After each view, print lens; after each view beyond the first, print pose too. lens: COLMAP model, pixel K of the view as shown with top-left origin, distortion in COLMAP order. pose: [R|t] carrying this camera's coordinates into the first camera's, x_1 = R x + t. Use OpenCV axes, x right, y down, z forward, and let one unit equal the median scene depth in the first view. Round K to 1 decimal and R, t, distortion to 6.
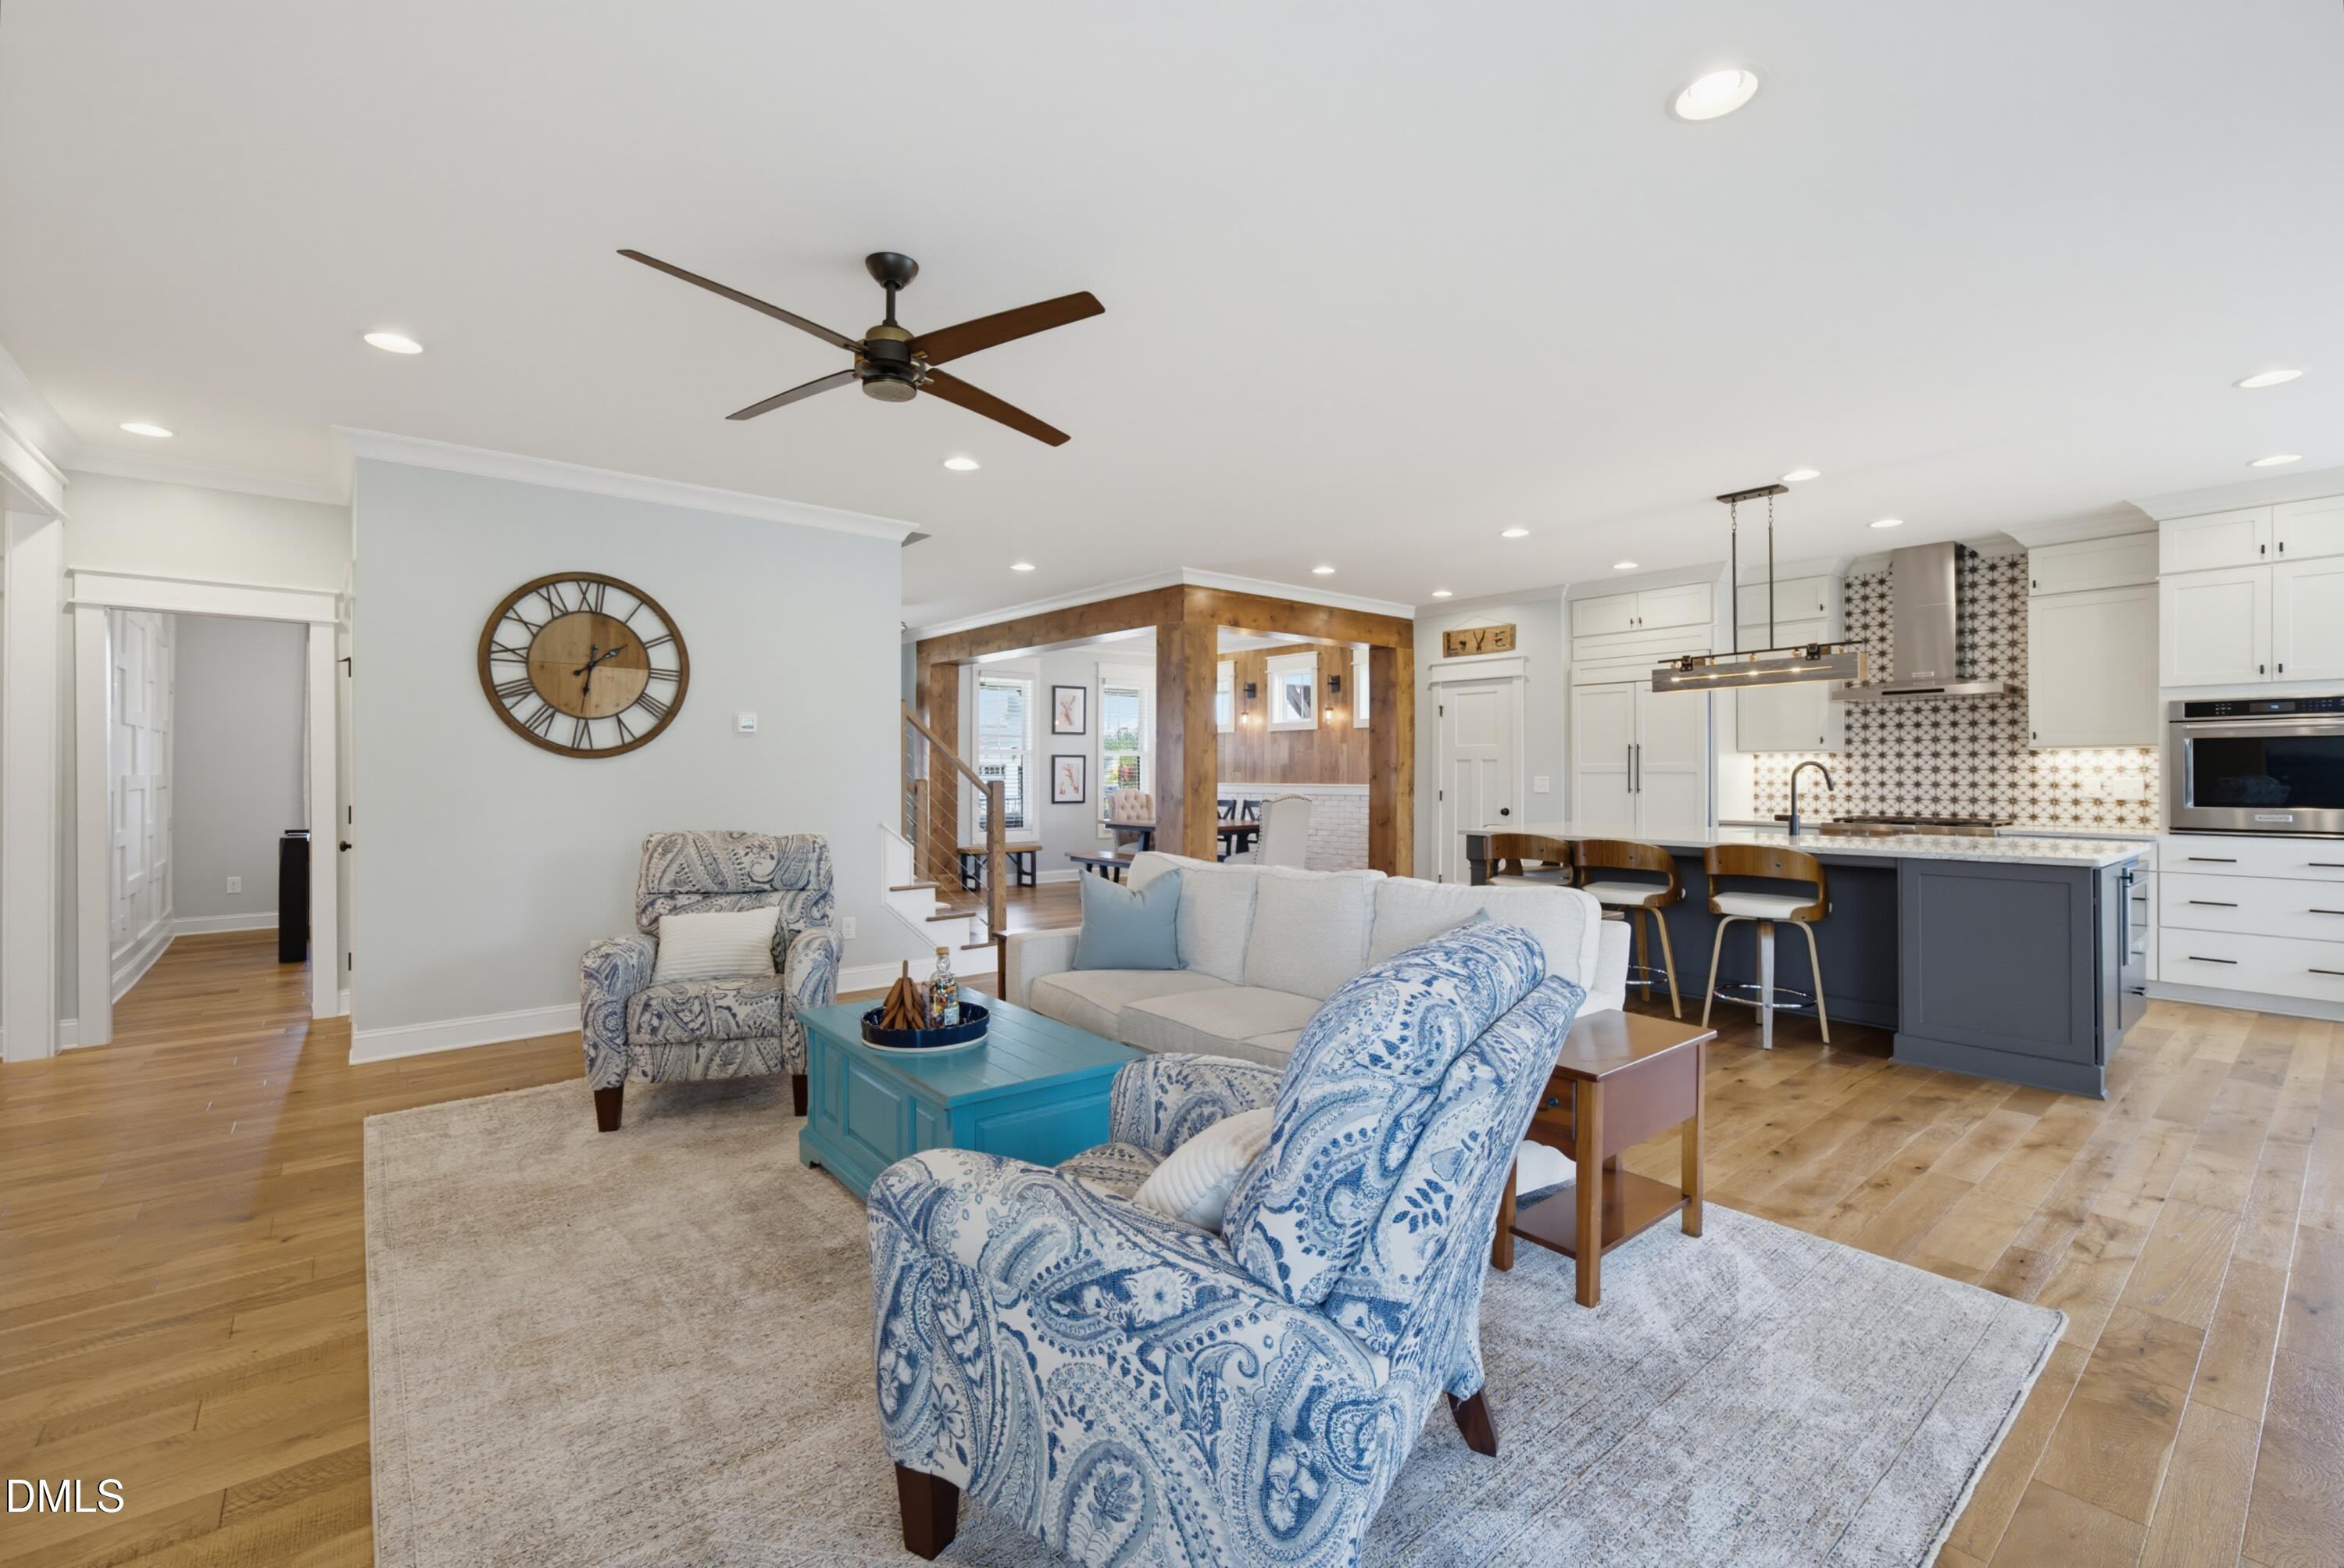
lens RADIAL K [[1005.8, 0, 1172.0], [0, 1005.8, 784.0], [0, 0, 1]] dist [0.011999, -0.000107]
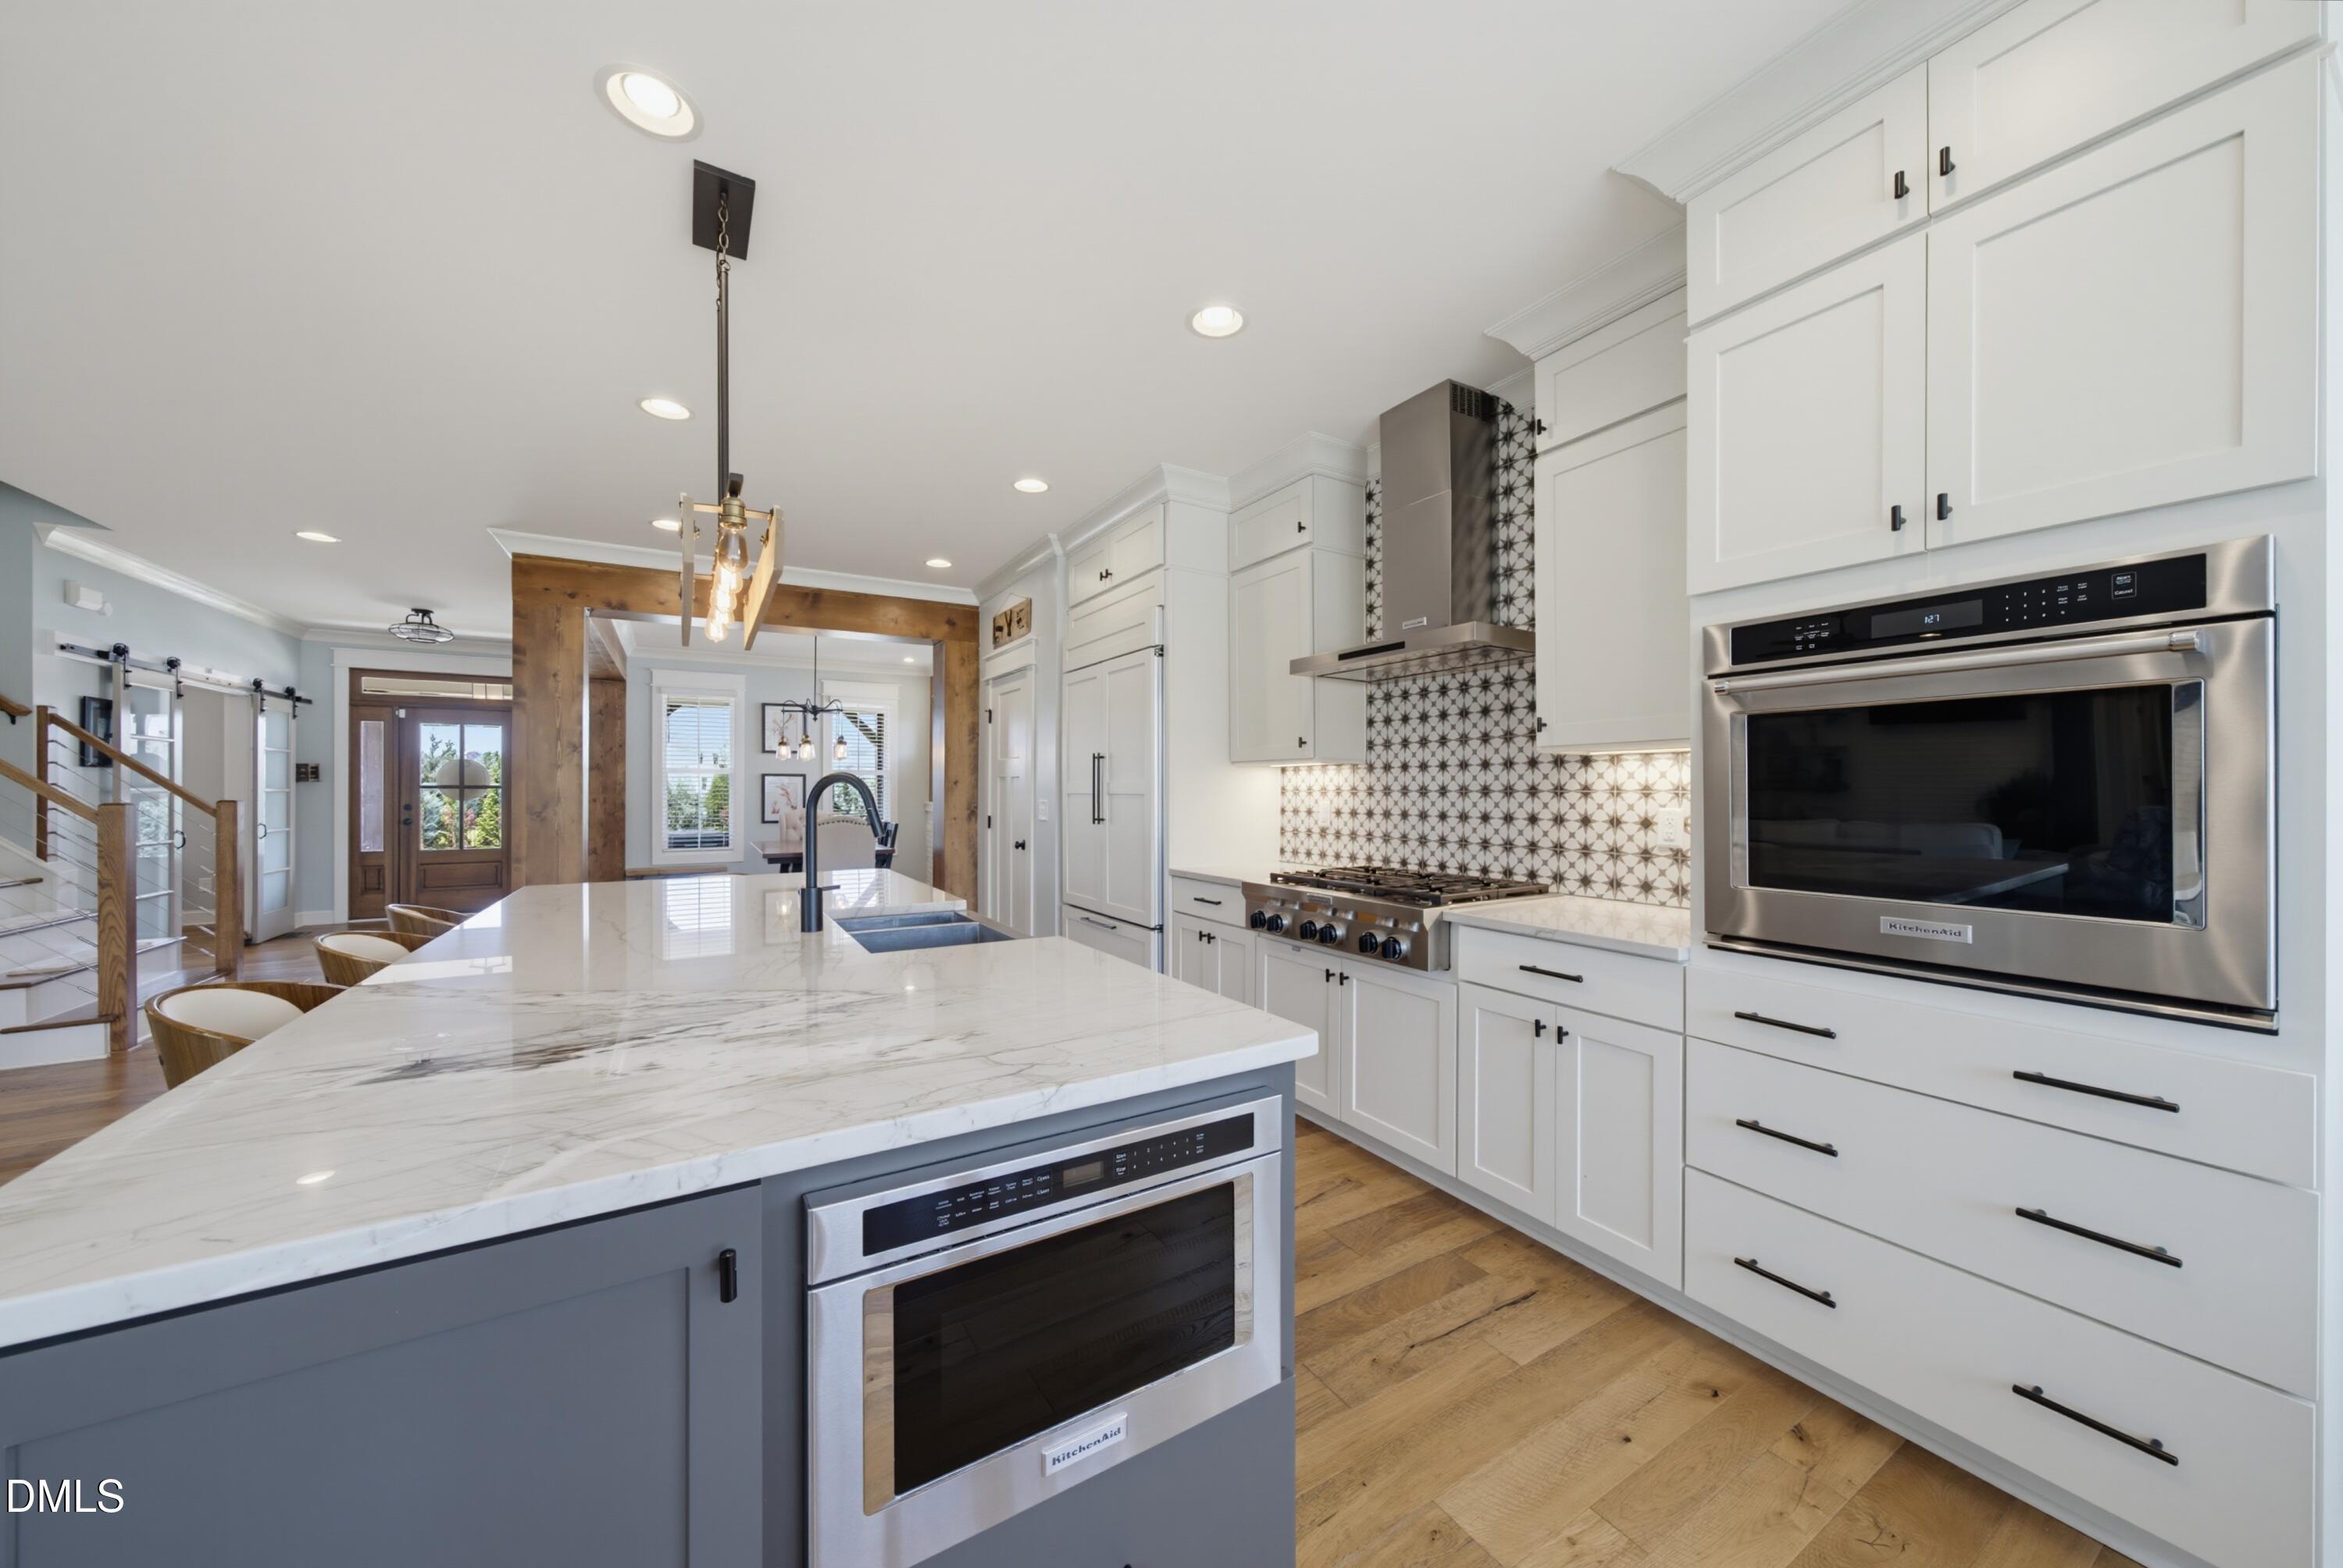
lens RADIAL K [[798.6, 0, 1160.7], [0, 798.6, 791.4], [0, 0, 1]] dist [-0.000621, 0.000010]
pose [[0.984671, 0.000516, -0.174423, 0.671202], [-0.002250, 0.999950, -0.009742, -0.009161], [0.174409, 0.009985, 0.984623, 0.526829]]
